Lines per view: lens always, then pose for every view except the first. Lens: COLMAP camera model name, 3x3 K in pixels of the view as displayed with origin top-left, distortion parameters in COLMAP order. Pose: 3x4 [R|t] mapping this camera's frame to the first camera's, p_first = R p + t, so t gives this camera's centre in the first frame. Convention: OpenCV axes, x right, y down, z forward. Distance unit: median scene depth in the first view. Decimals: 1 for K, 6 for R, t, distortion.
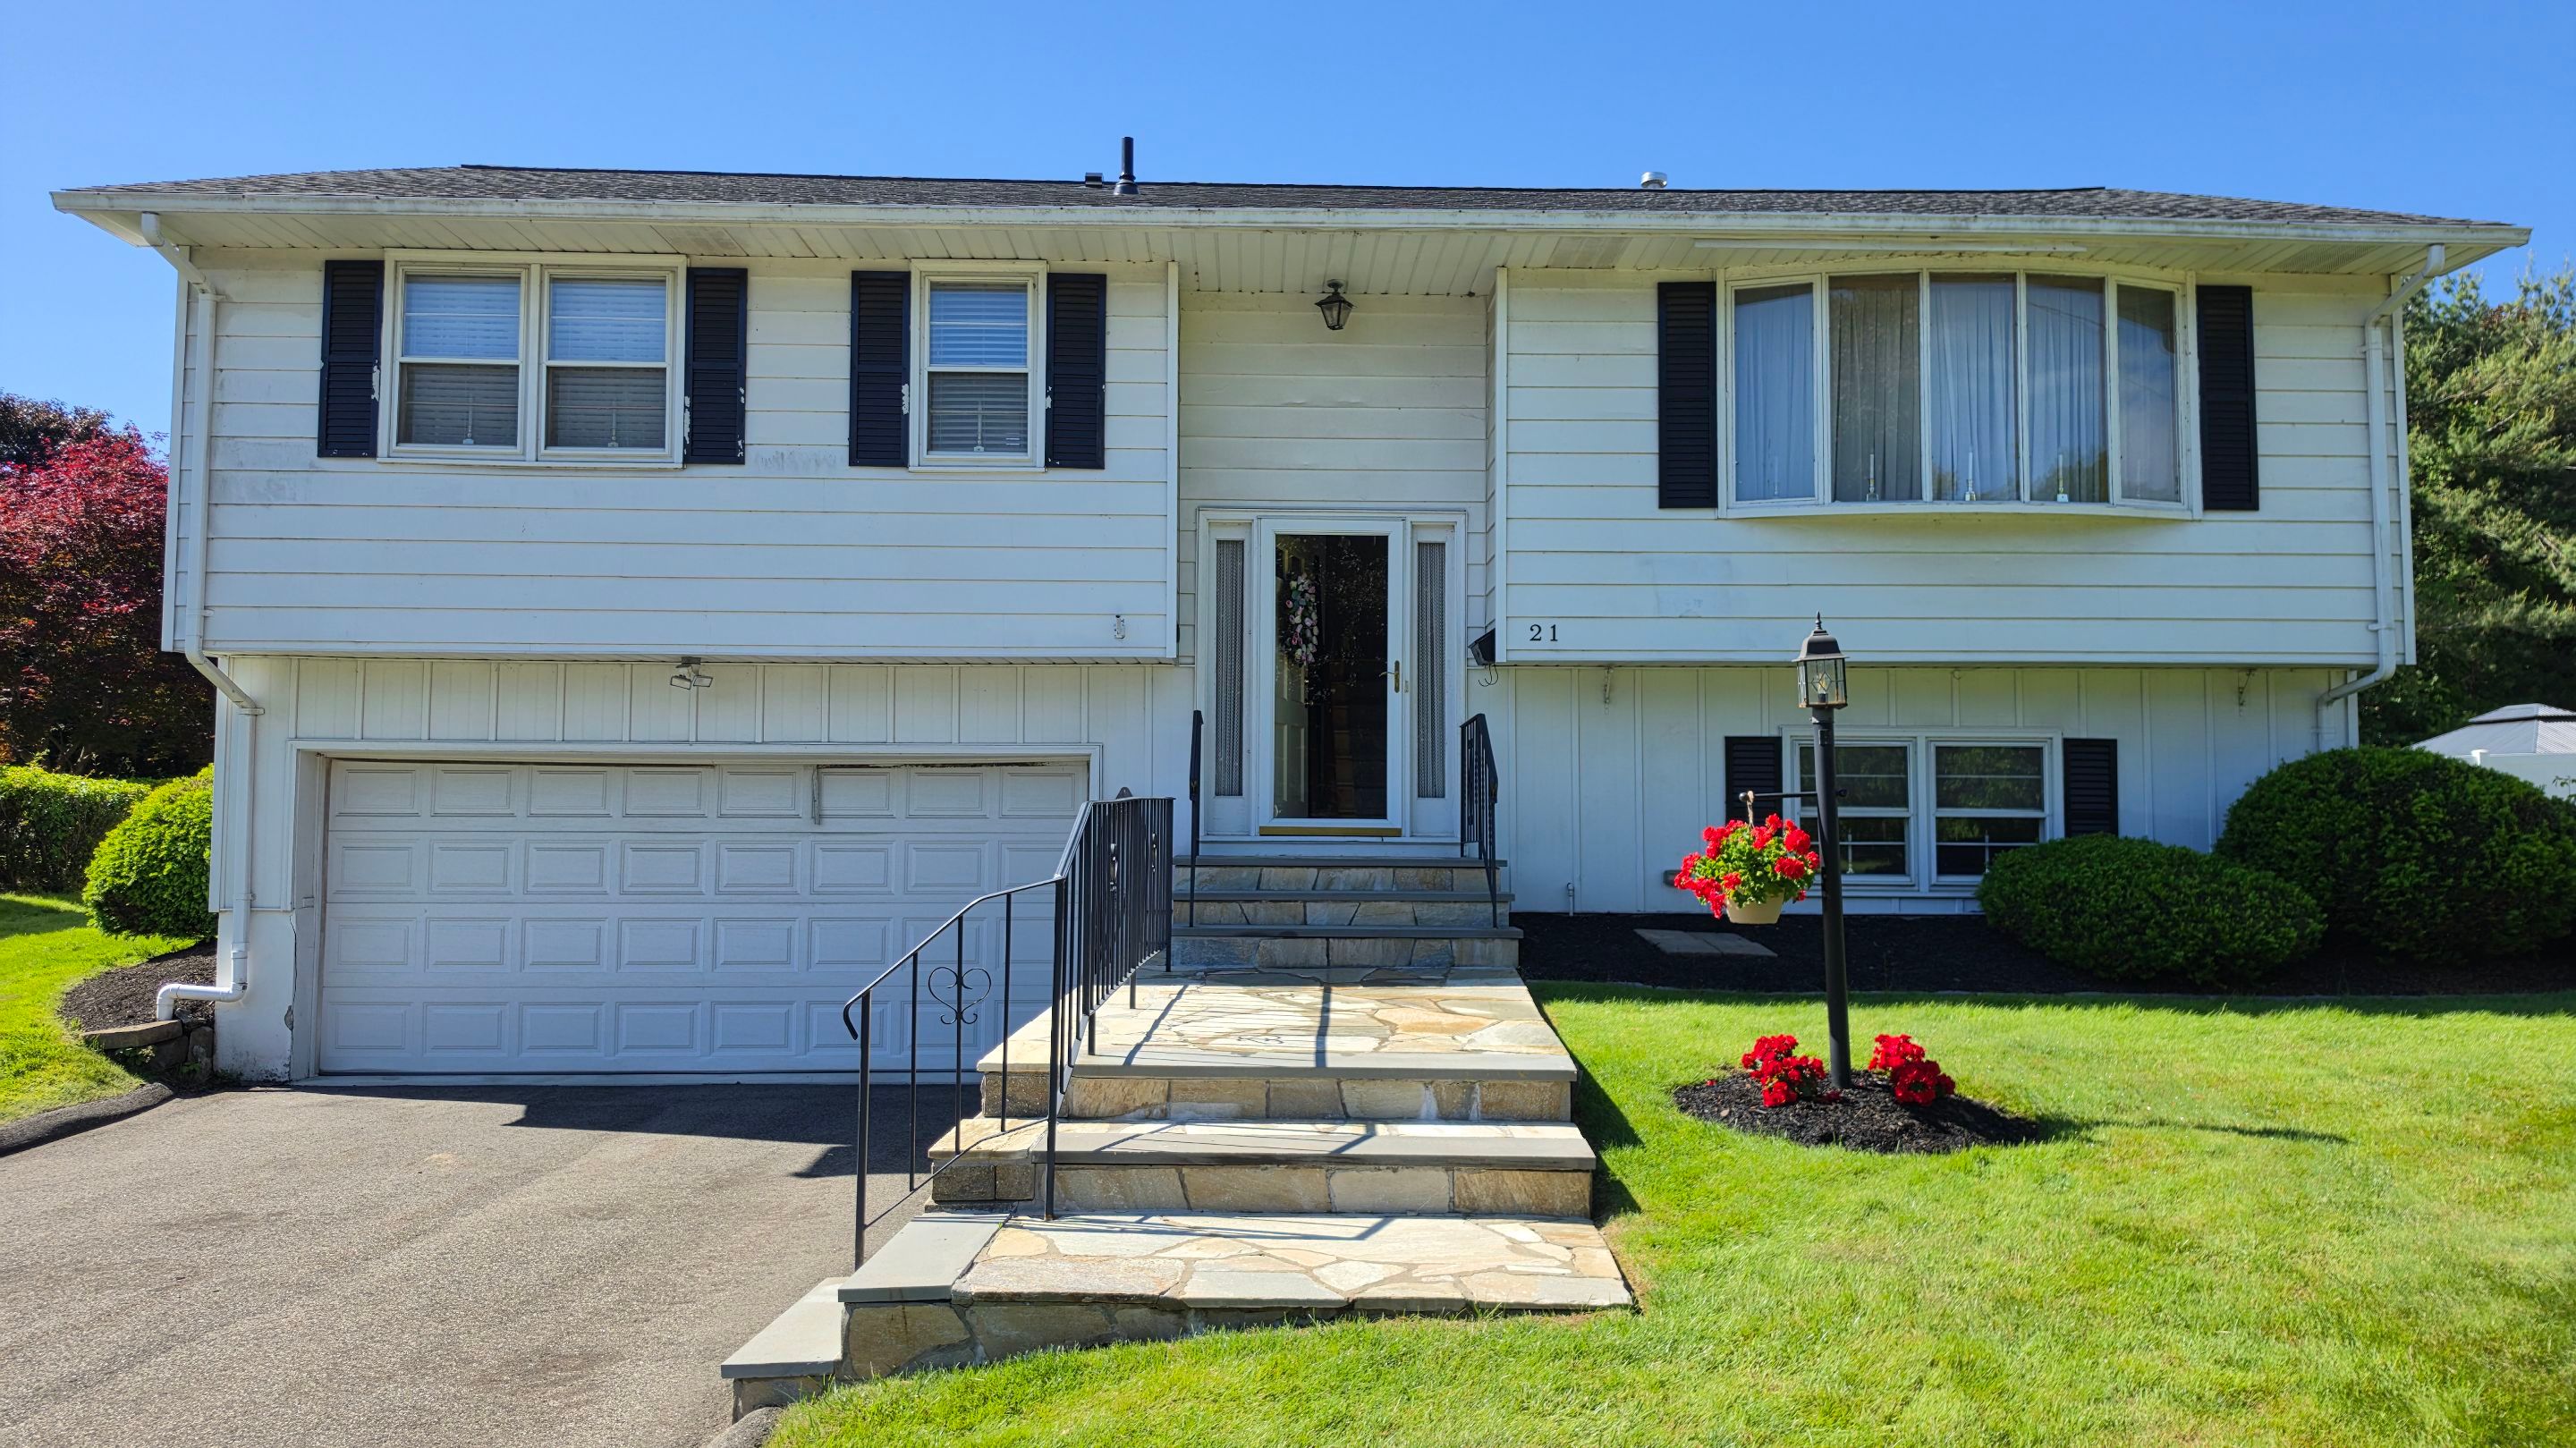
lens RADIAL K [[1800.2, 0, 1284.4], [0, 1800.2, 711.2], [0, 0, 1]] dist [0.099649, -0.174330]
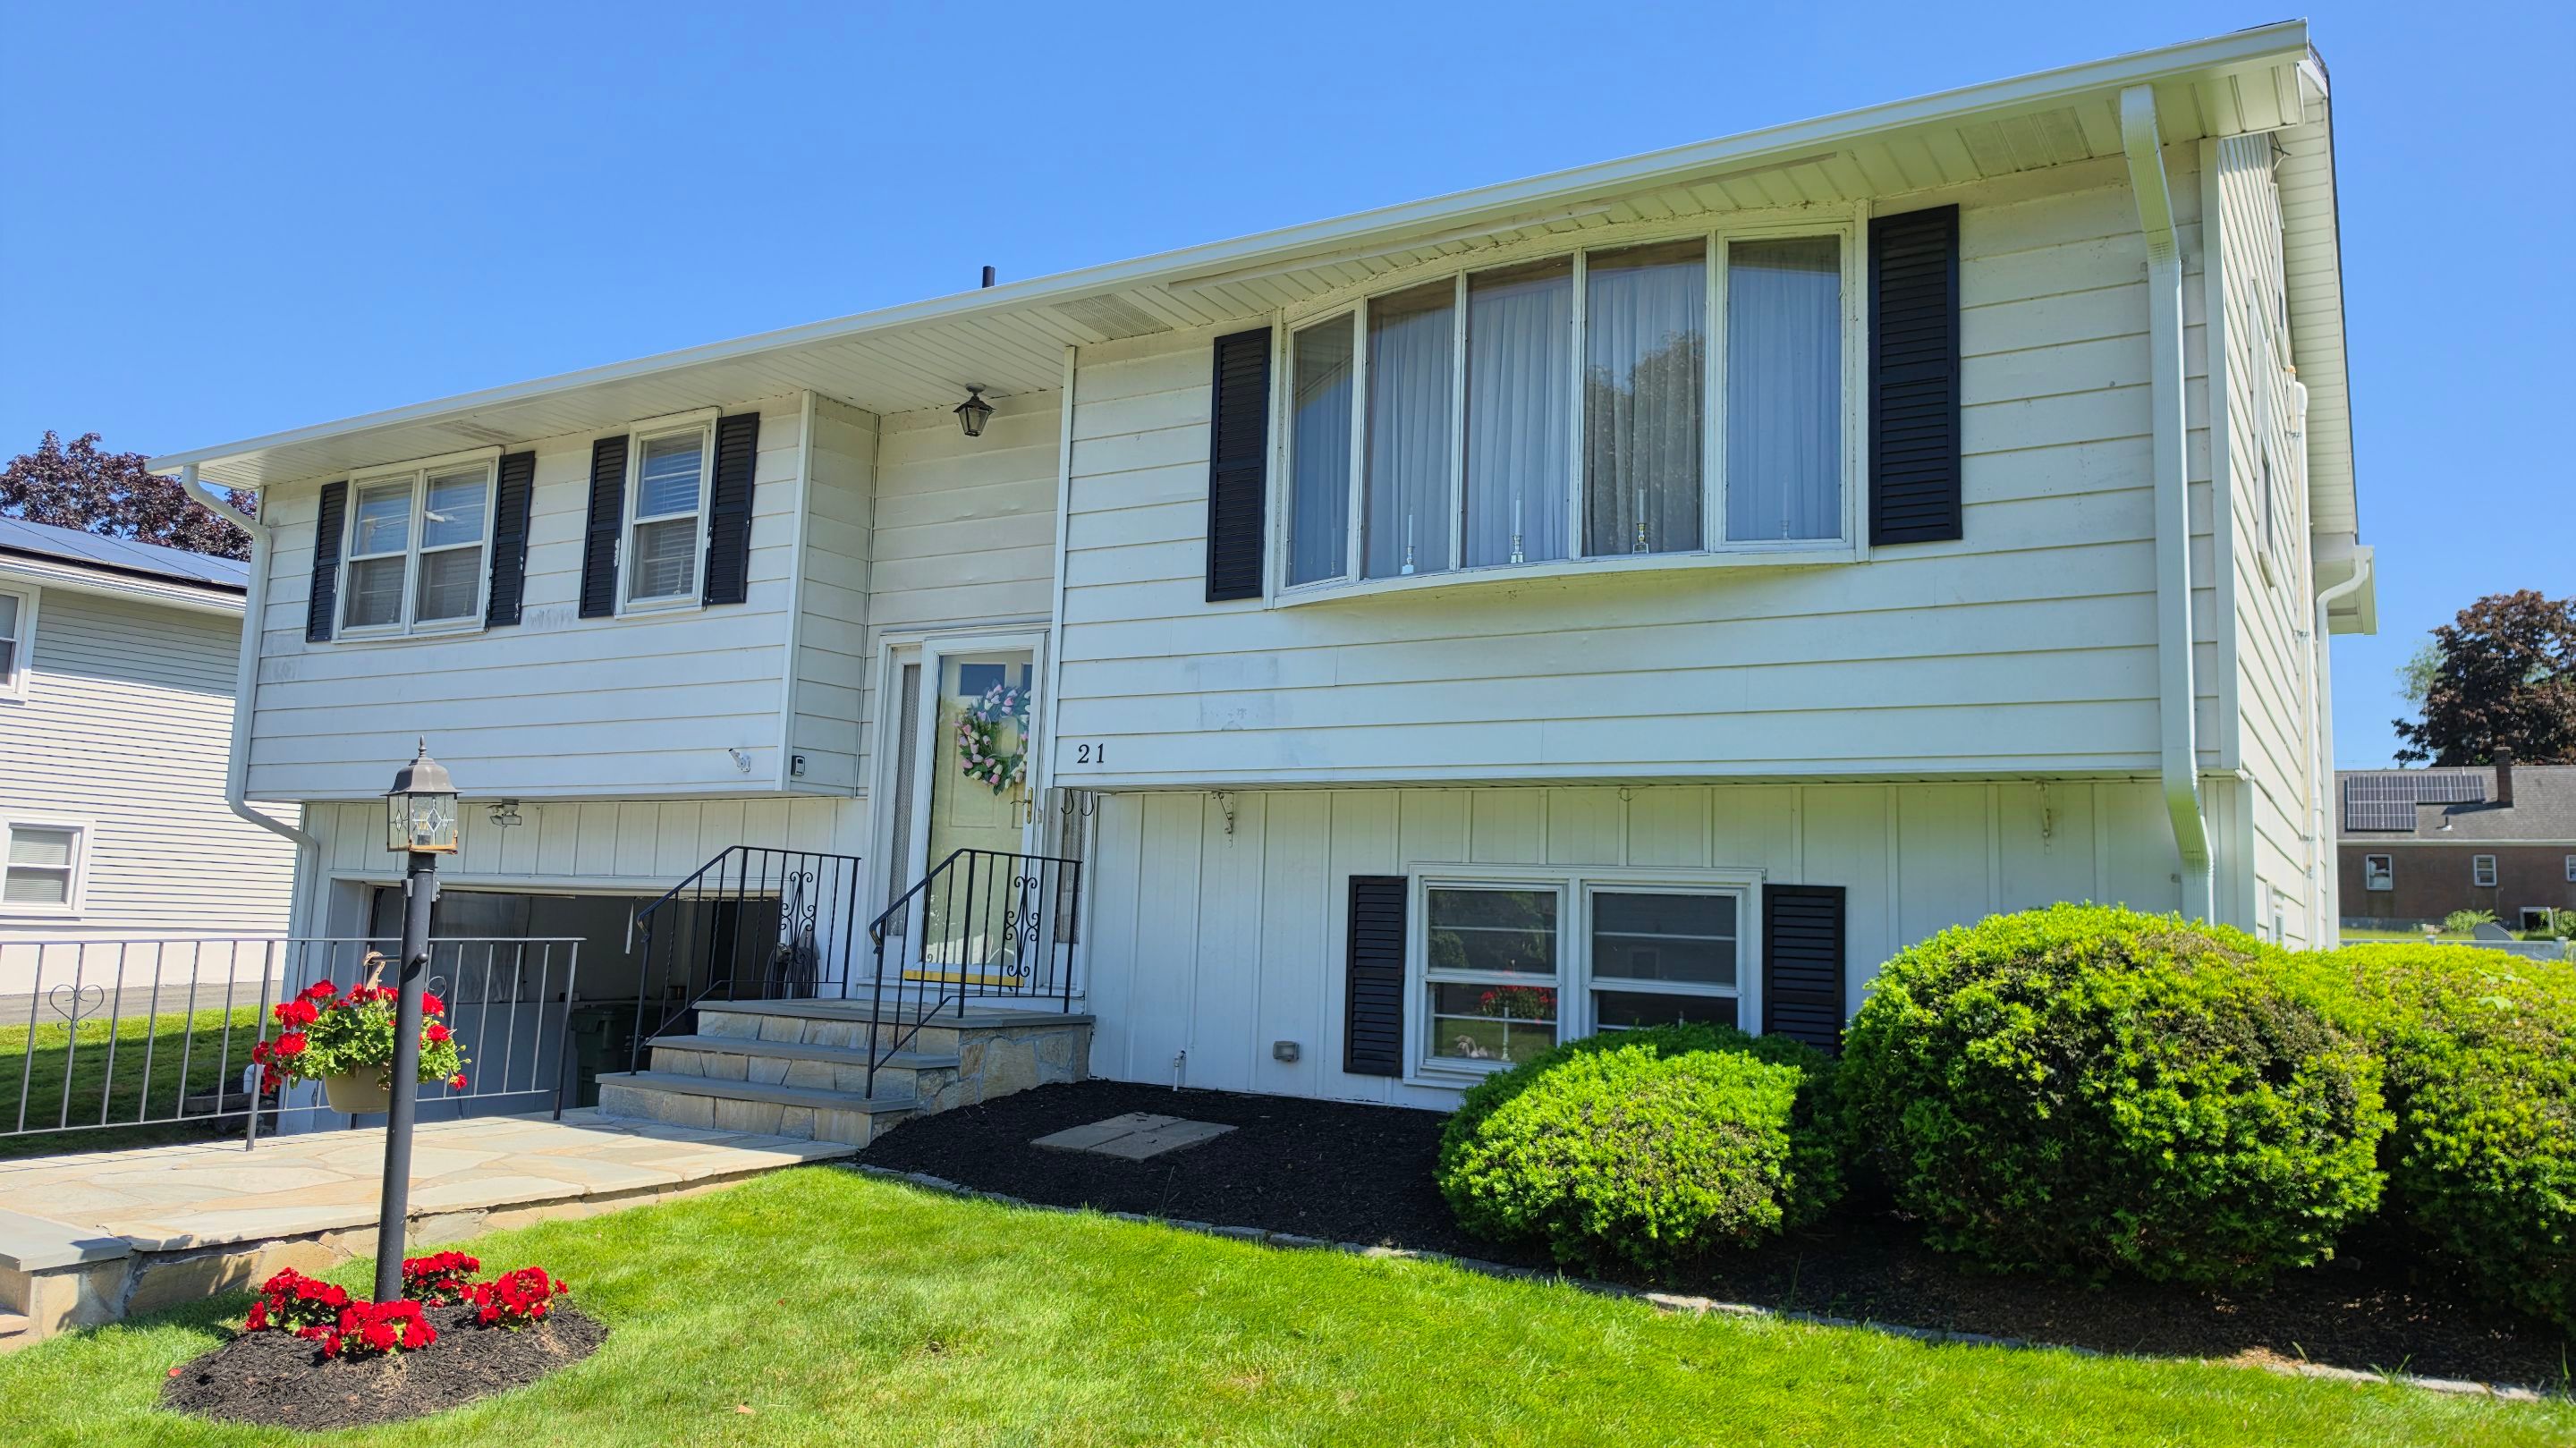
lens RADIAL K [[1800.2, 0, 1284.4], [0, 1800.2, 711.2], [0, 0, 1]] dist [0.099649, -0.174330]
pose [[0.832680, -0.040727, -0.552255, 0.695981], [0.004927, 0.997797, -0.066155, -0.006608], [0.553733, 0.052365, 0.831046, 0.329419]]
